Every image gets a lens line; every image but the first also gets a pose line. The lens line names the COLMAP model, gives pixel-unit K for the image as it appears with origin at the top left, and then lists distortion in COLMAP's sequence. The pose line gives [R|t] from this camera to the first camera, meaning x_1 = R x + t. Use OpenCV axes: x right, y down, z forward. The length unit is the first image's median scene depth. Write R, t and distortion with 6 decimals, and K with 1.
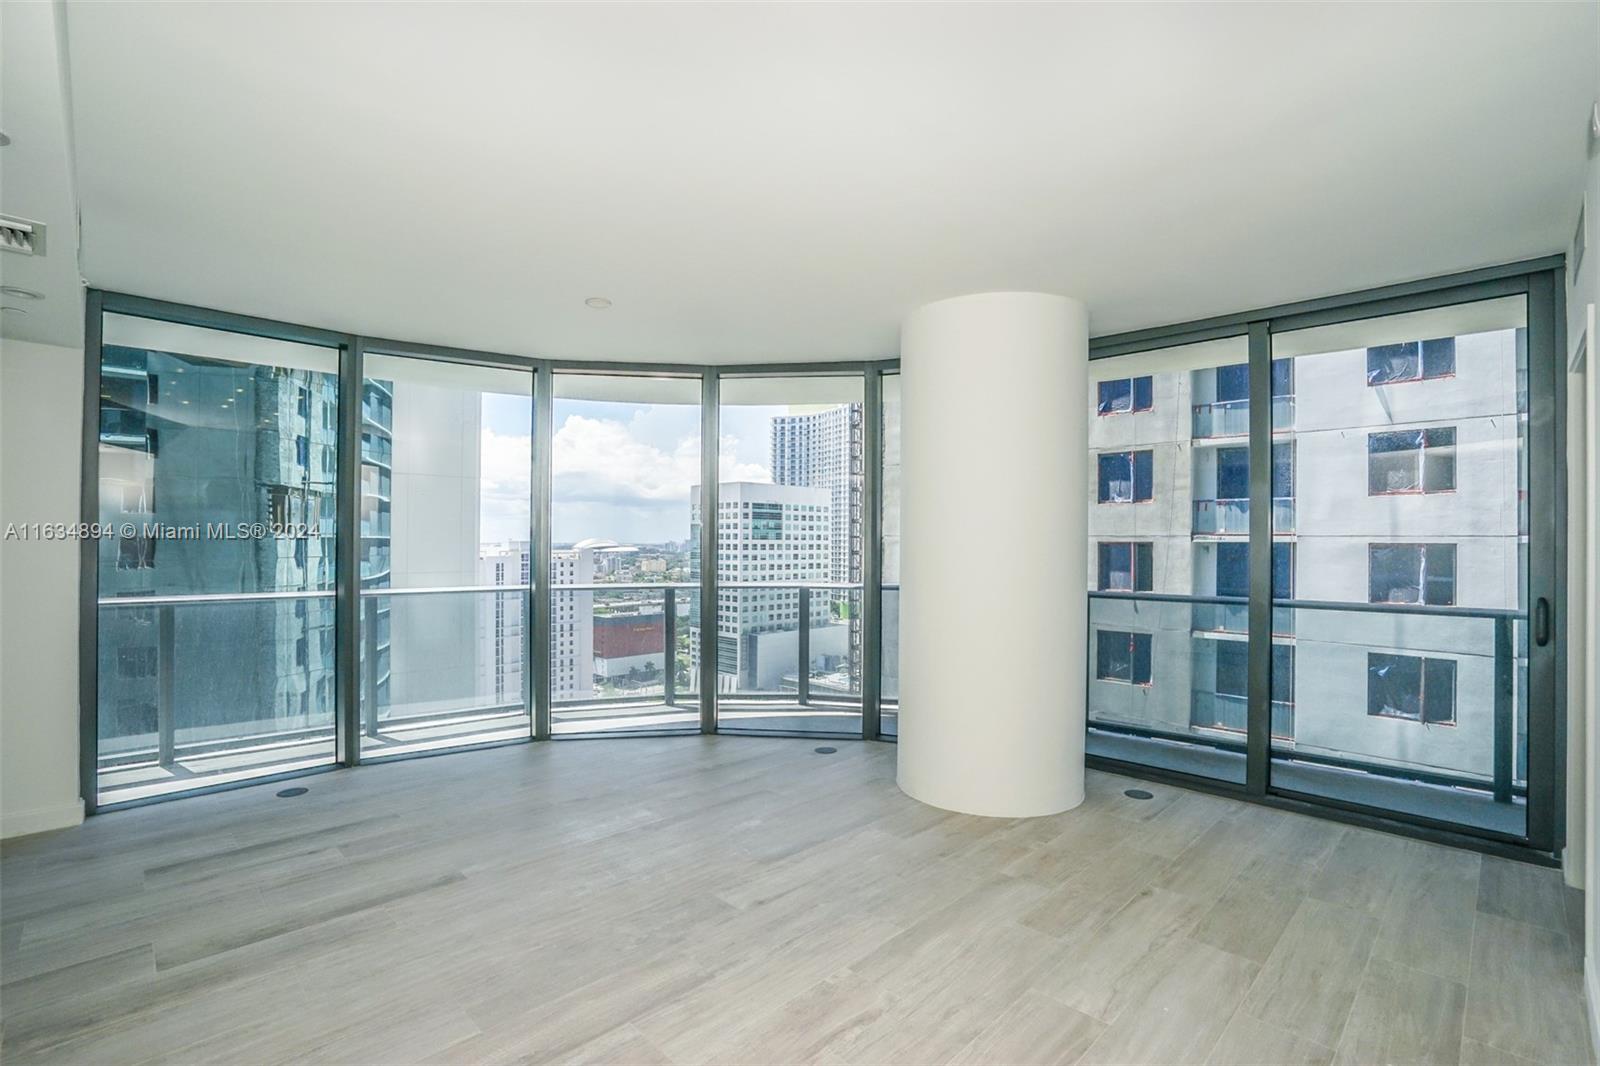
lens RADIAL K [[740.6, 0, 800.0], [0, 740.6, 533.0], [0, 0, 1]] dist [-0.061662, 0.032029]
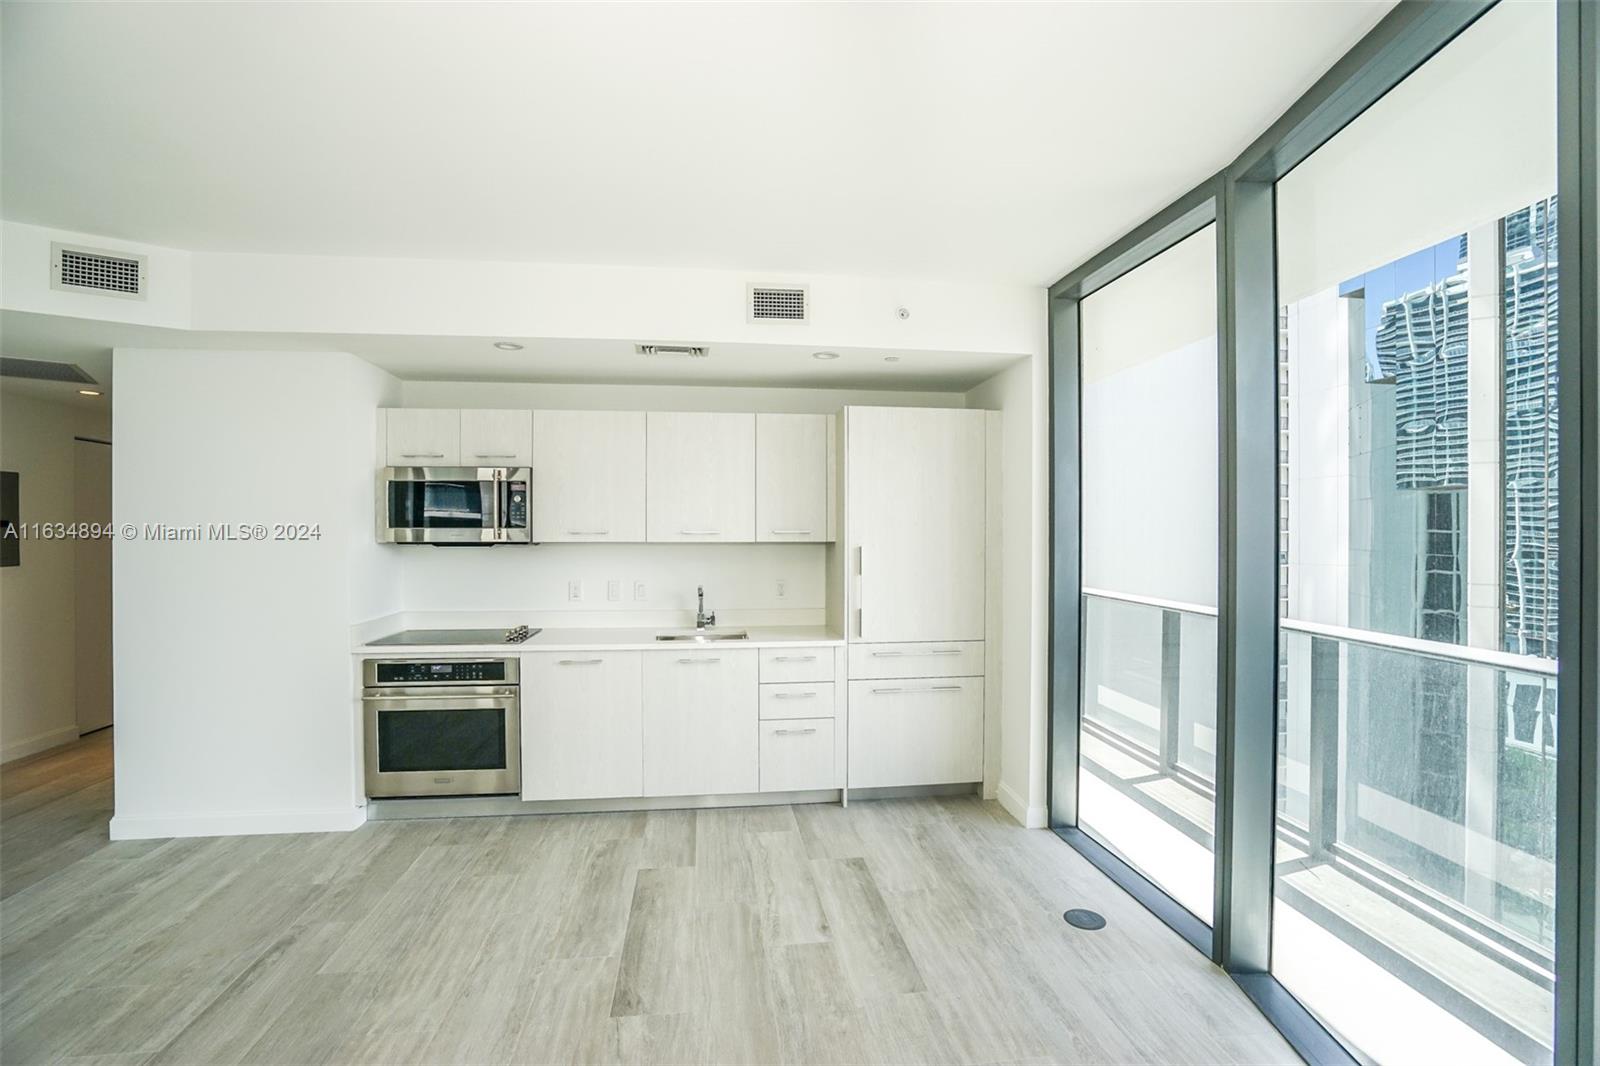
lens RADIAL K [[740.6, 0, 800.0], [0, 740.6, 533.0], [0, 0, 1]] dist [-0.061662, 0.032029]
pose [[-0.600289, -0.003495, -0.799775, 0.007257], [0.004763, 0.999957, -0.007945, -0.001595], [0.799769, -0.008578, -0.600247, 1.100144]]
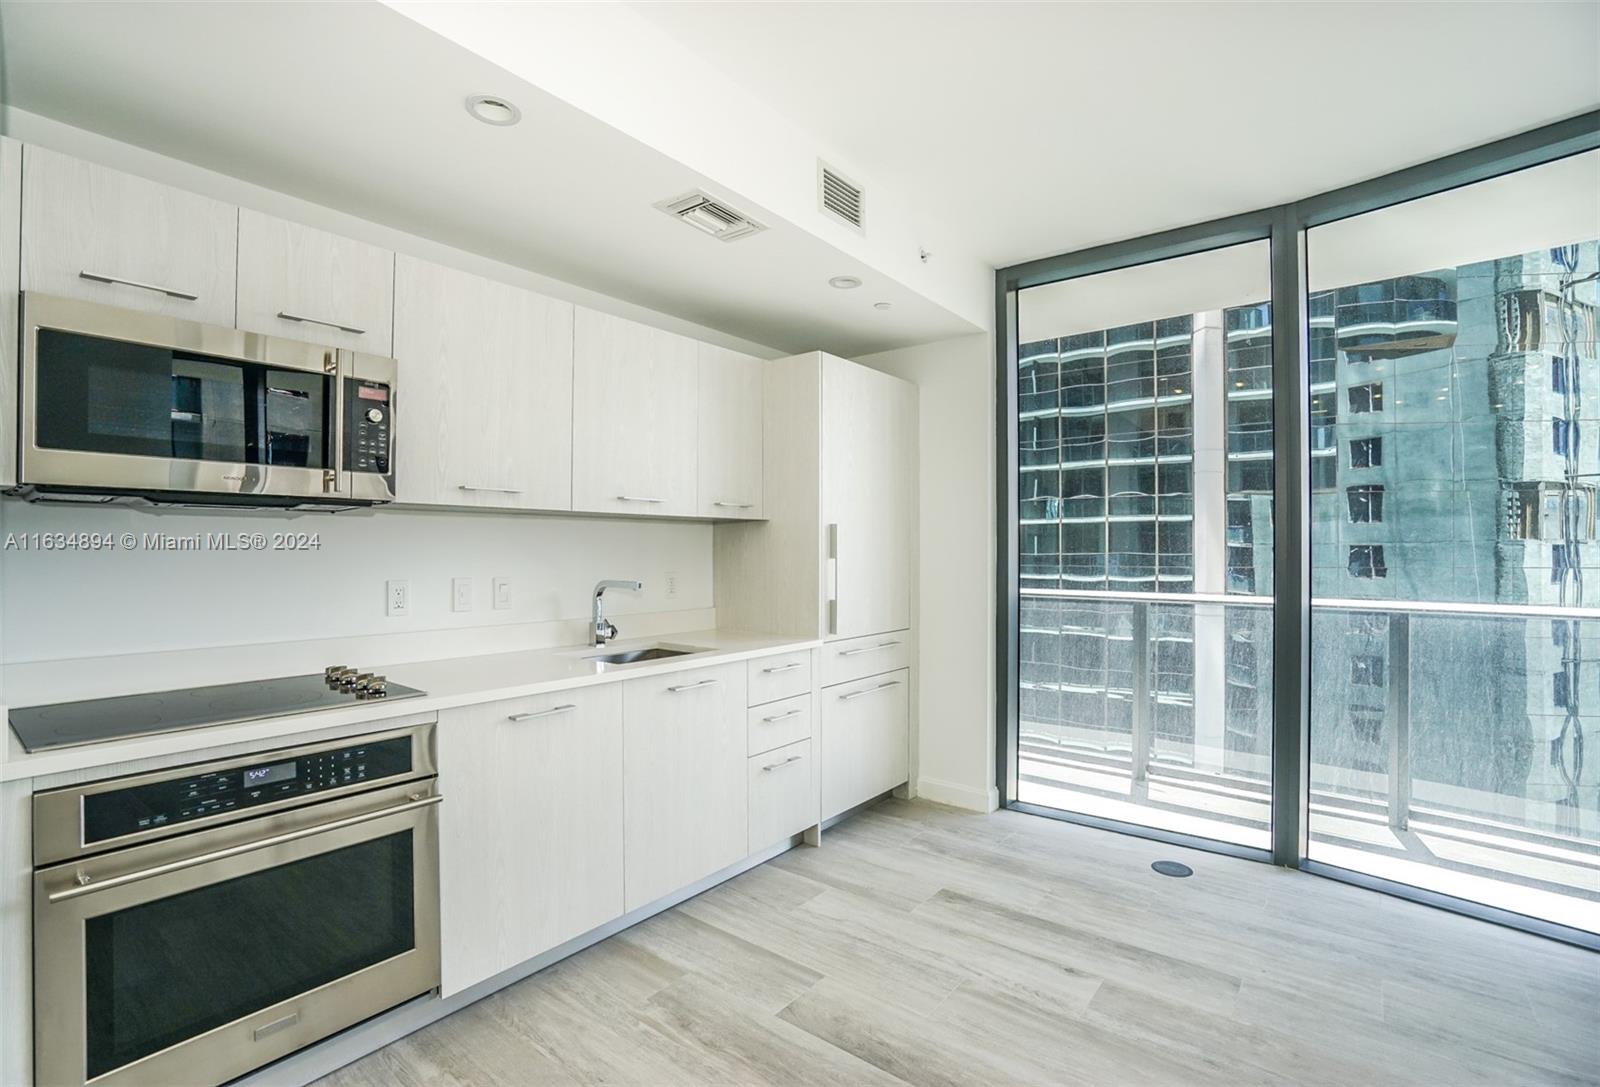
lens RADIAL K [[749.5, 0, 800.0], [0, 749.5, 543.5], [0, 0, 1]] dist [-0.046878, 0.014660]
pose [[0.124304, -0.011403, -0.992179, -0.013388], [0.009279, 0.999904, -0.010329, 0.034590], [0.992201, -0.007923, 0.124398, 0.495313]]
